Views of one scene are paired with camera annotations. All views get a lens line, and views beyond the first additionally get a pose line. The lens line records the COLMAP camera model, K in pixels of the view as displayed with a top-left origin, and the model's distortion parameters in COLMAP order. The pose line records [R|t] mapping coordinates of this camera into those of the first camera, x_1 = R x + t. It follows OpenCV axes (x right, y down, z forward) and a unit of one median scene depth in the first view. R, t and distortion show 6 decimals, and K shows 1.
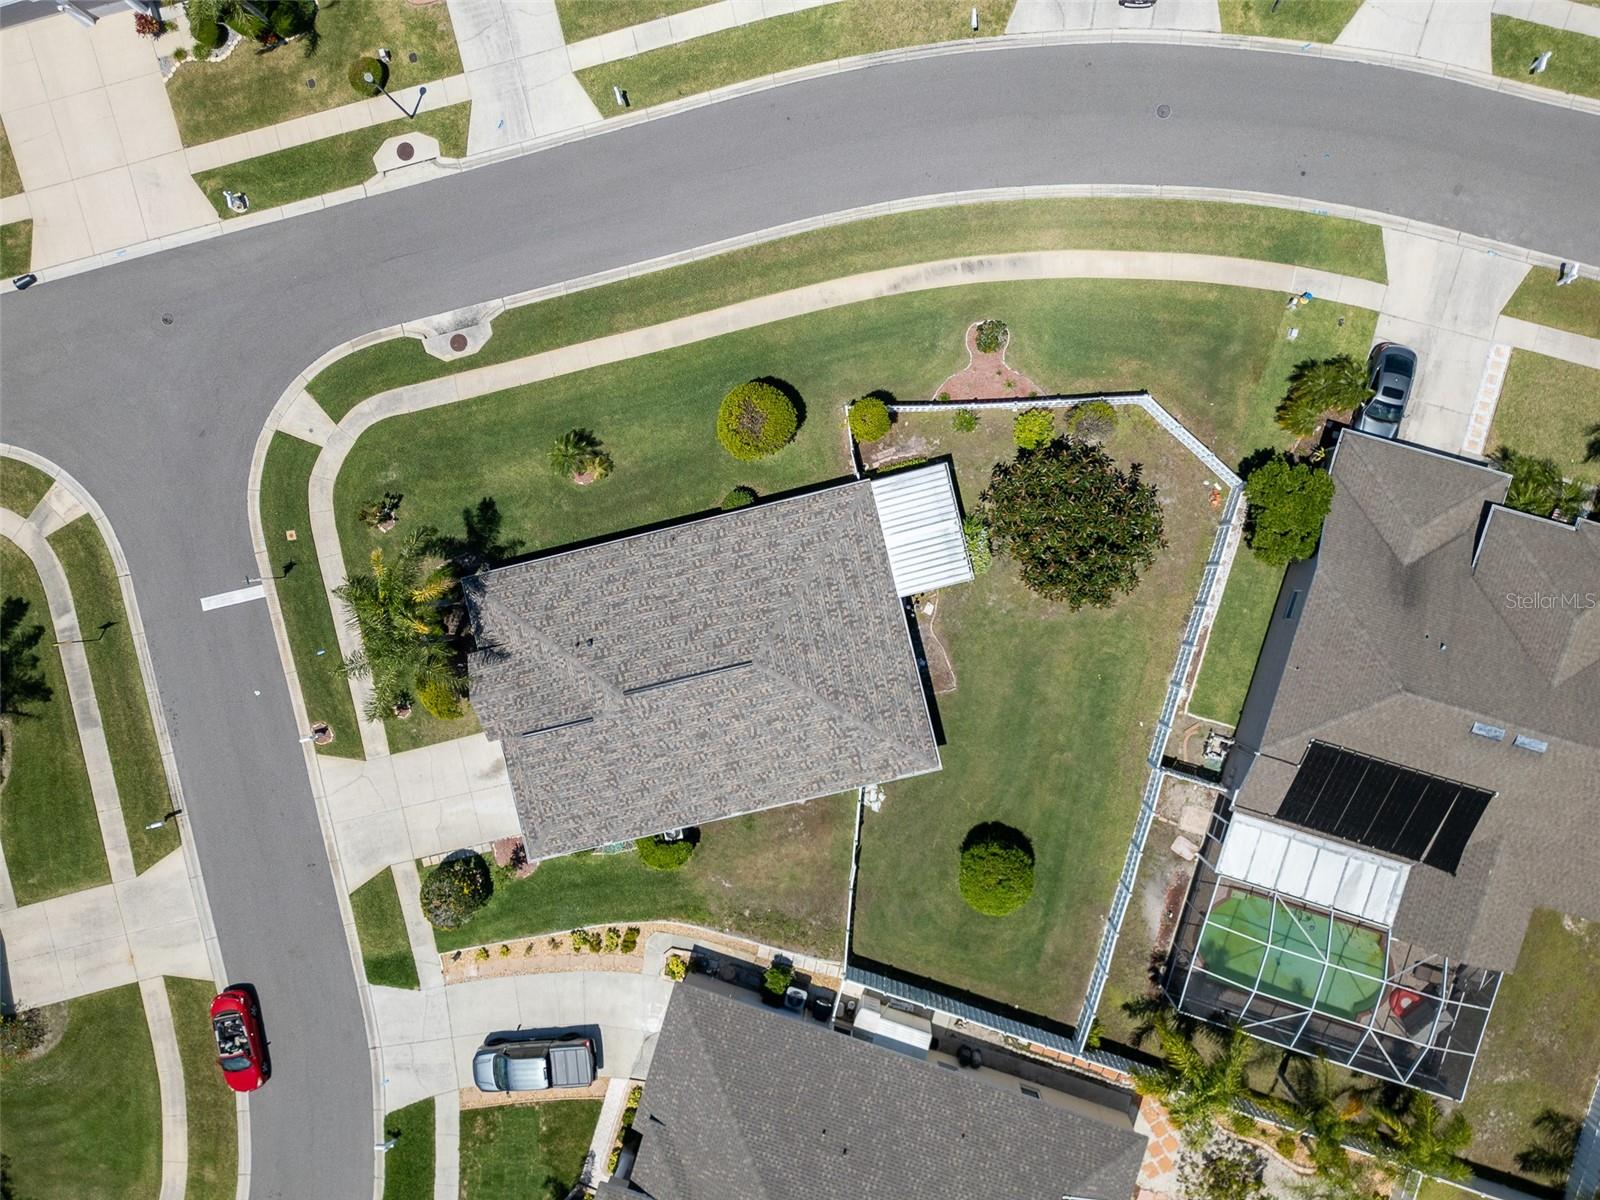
lens RADIAL K [[1148.6, 0, 799.6], [0, 1148.6, 595.4], [0, 0, 1]] dist [0.056228, -0.043378]
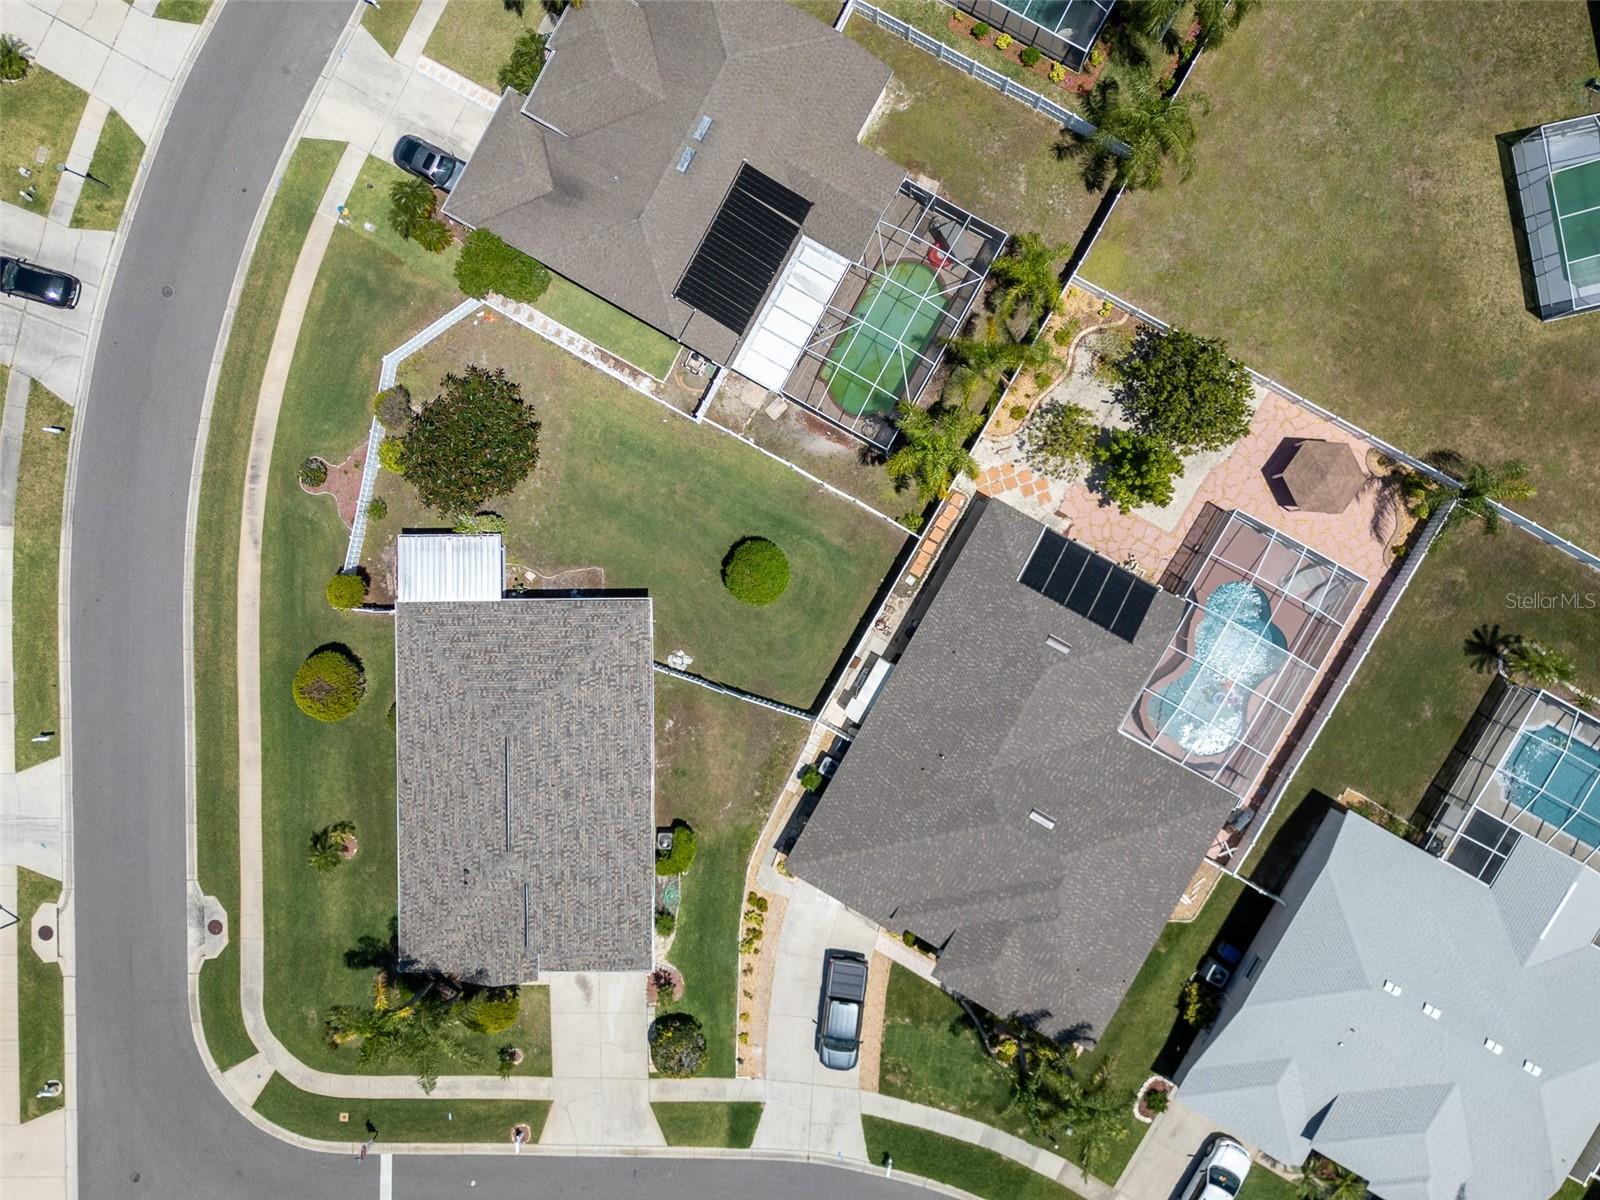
lens RADIAL K [[1386.6, 0, 802.8], [0, 1386.6, 599.5], [0, 0, 1]] dist [0.073708, -0.076717]
pose [[0.226949, -0.973105, 0.039515, 0.096855], [0.971701, 0.223520, -0.076389, 0.386022], [0.065502, 0.055733, 0.996295, -0.360469]]
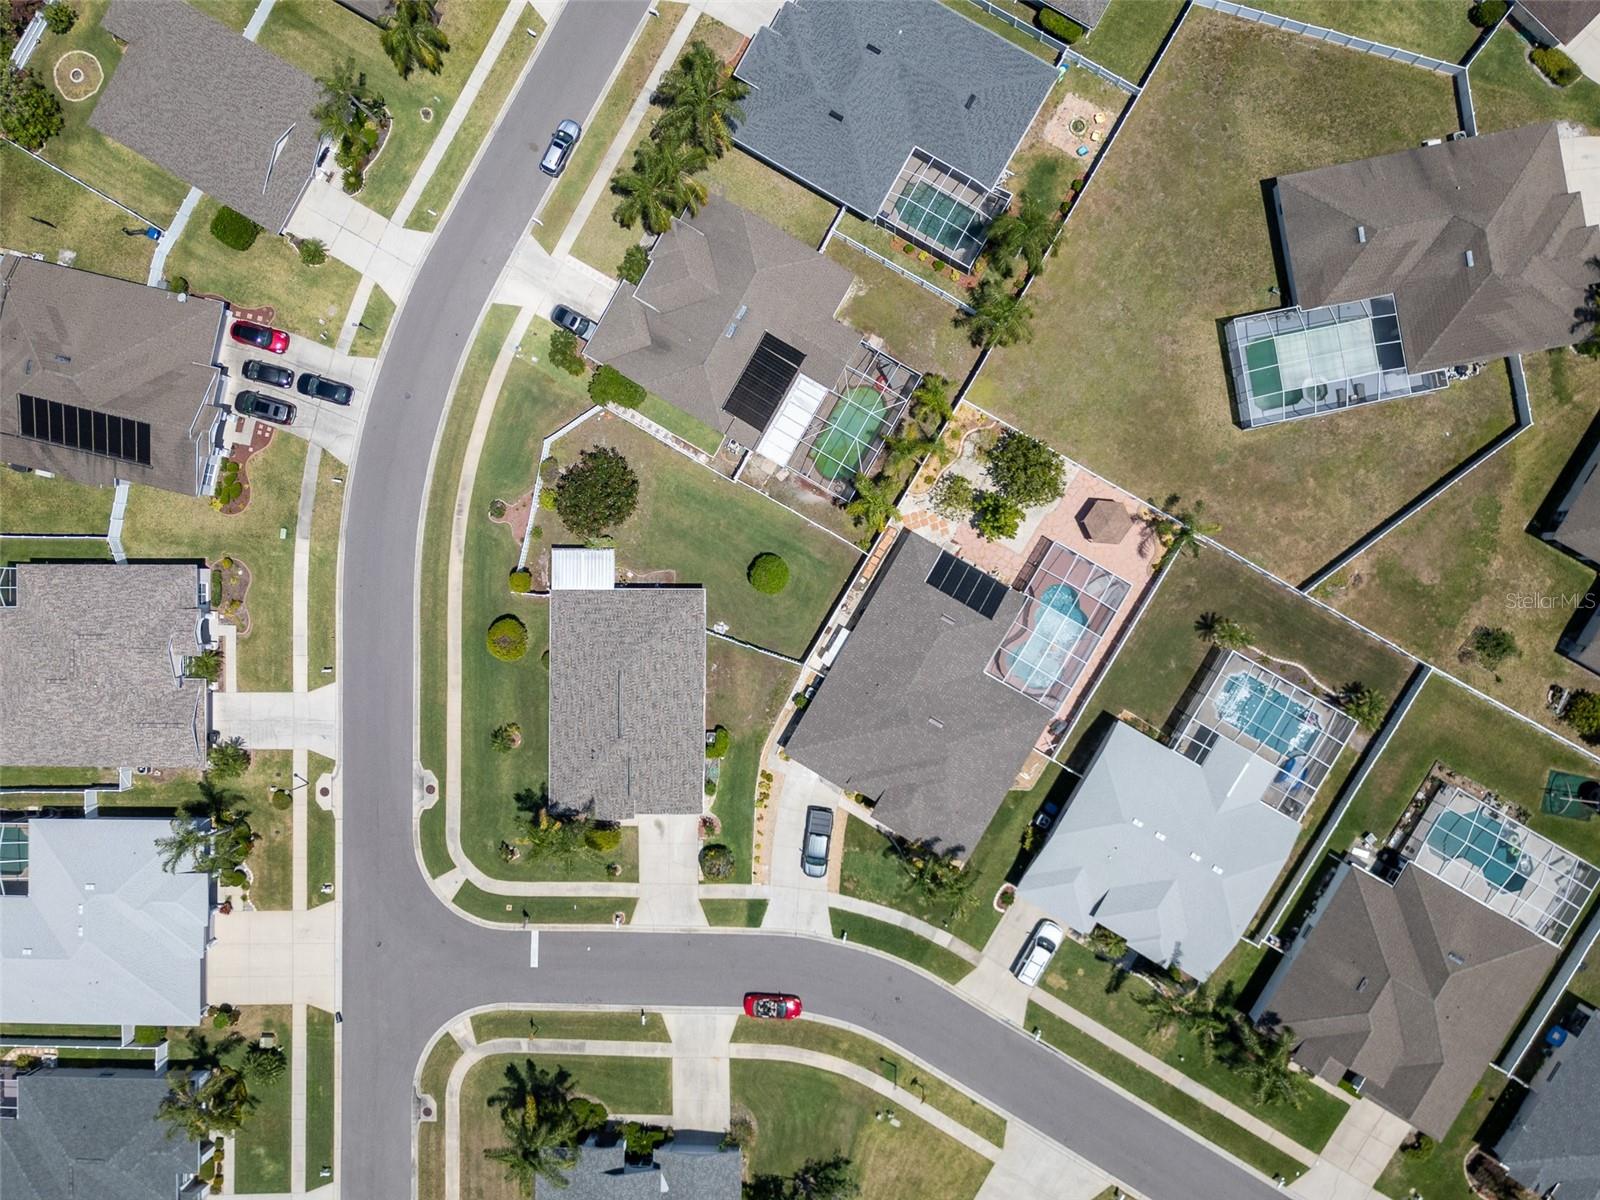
lens RADIAL K [[1417.4, 0, 802.5], [0, 1417.4, 600.4], [0, 0, 1]] dist [0.120577, -0.263938]
pose [[0.240780, -0.969755, 0.039997, 0.047641], [0.968243, 0.237139, -0.079187, 0.474121], [0.067307, 0.057794, 0.996057, -1.269268]]
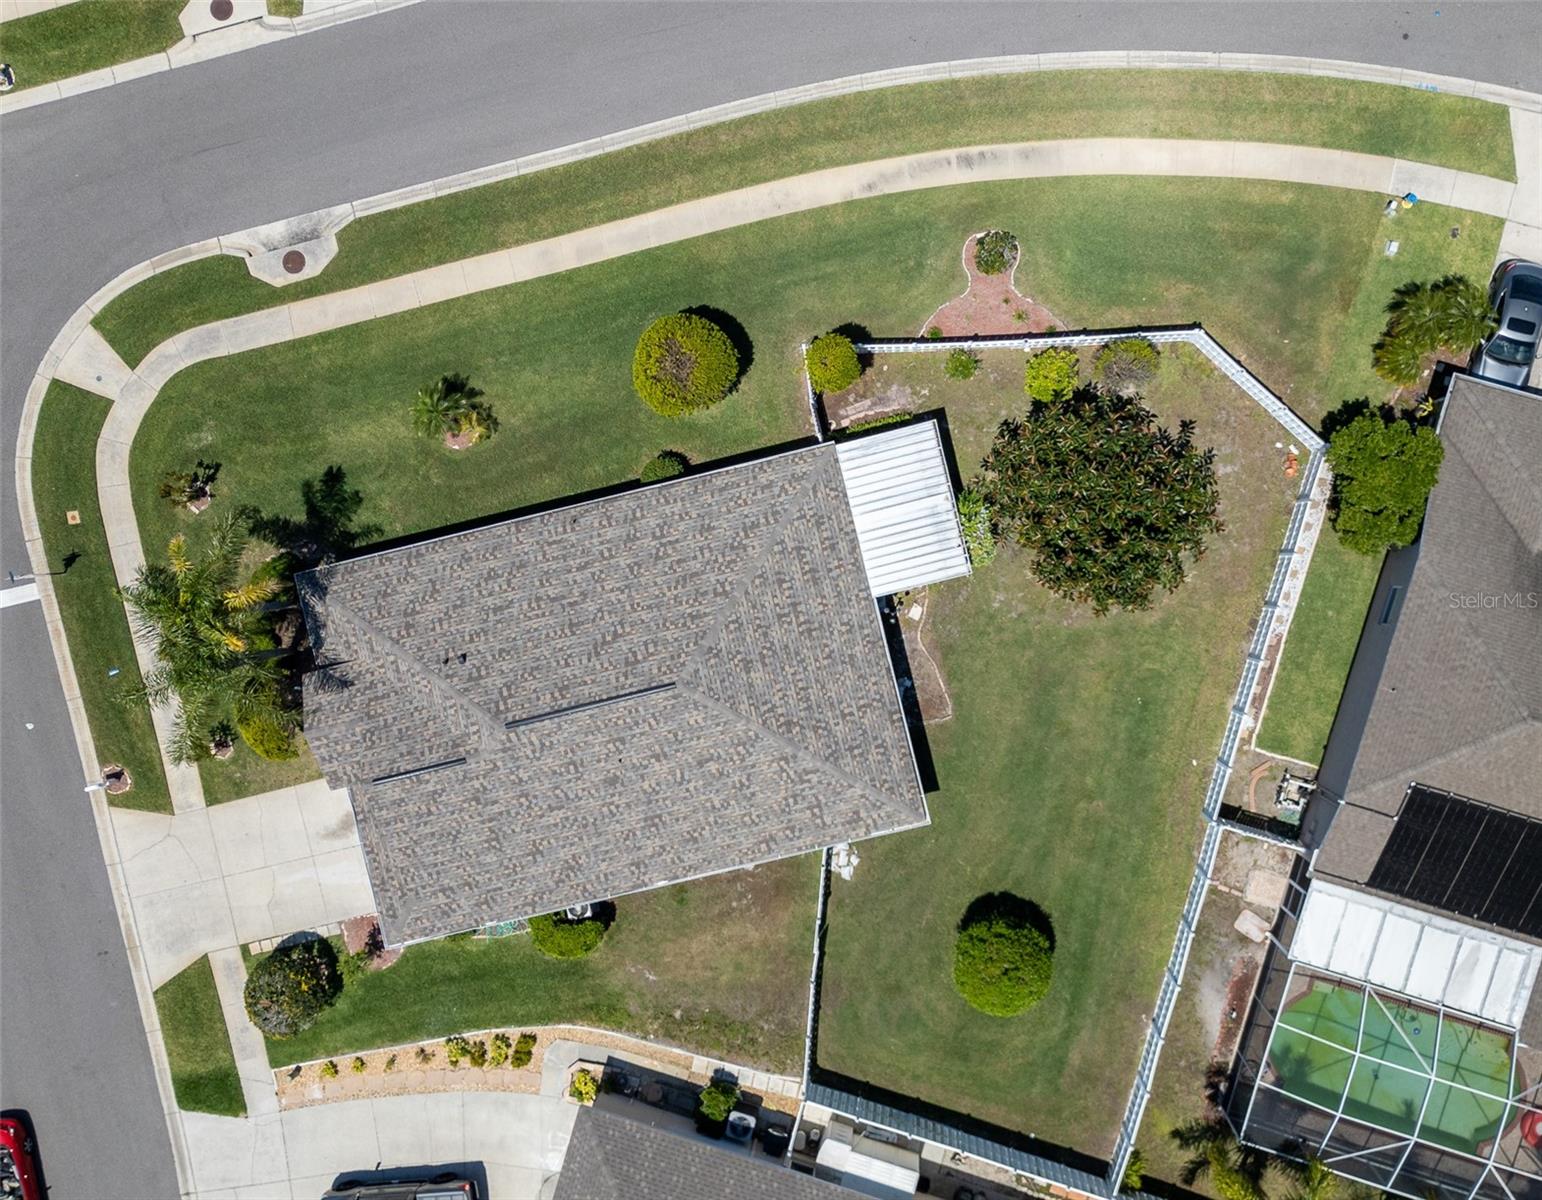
lens RADIAL K [[1519.9, 0, 806.9], [0, 1519.9, 592.3], [0, 0, 1]] dist [0.058679, -0.049580]
pose [[0.999992, -0.003464, 0.002206, 0.038560], [0.003455, 0.999986, 0.004109, -0.005724], [-0.002220, -0.004101, 0.999989, -0.002639]]
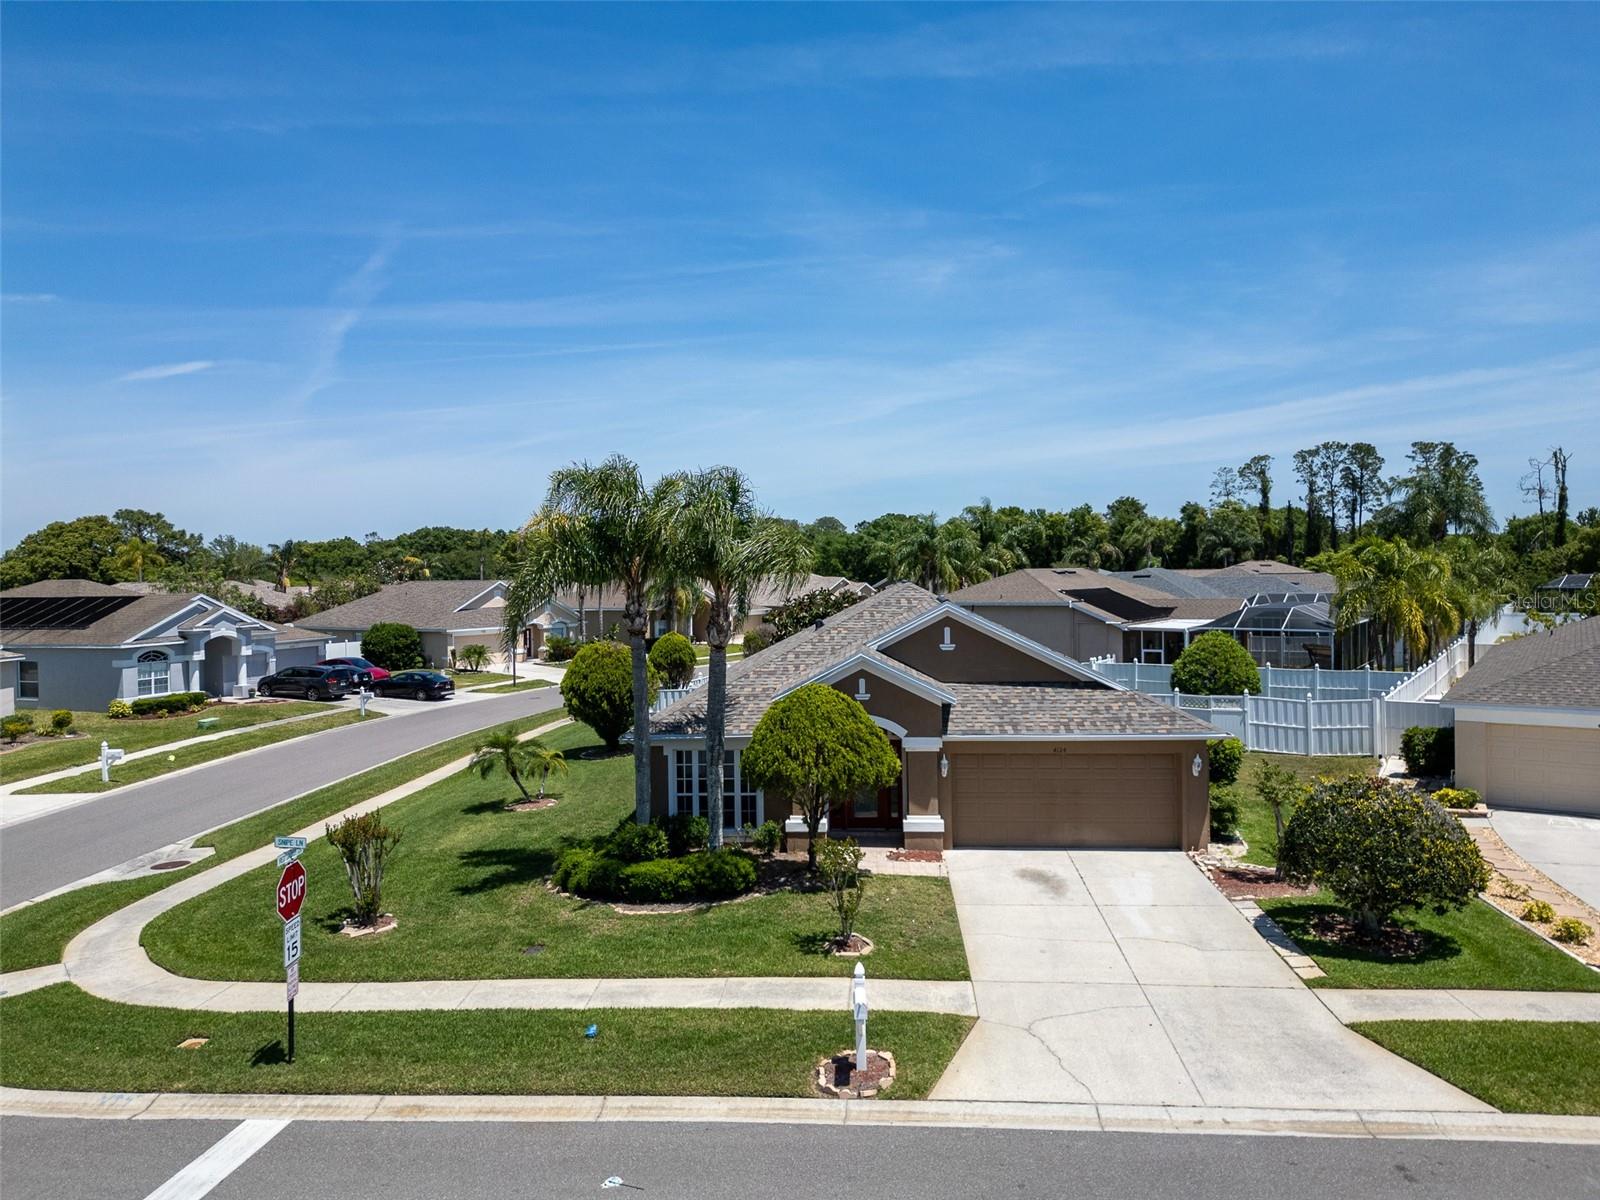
lens RADIAL K [[1125.9, 0, 800.8], [0, 1125.9, 596.7], [0, 0, 1]] dist [0.066829, -0.062131]
pose [[0.303764, 0.046178, 0.951628, -0.710622], [0.952682, -0.026439, -0.302817, 0.200513], [0.011177, 0.998583, -0.052024, 0.943422]]
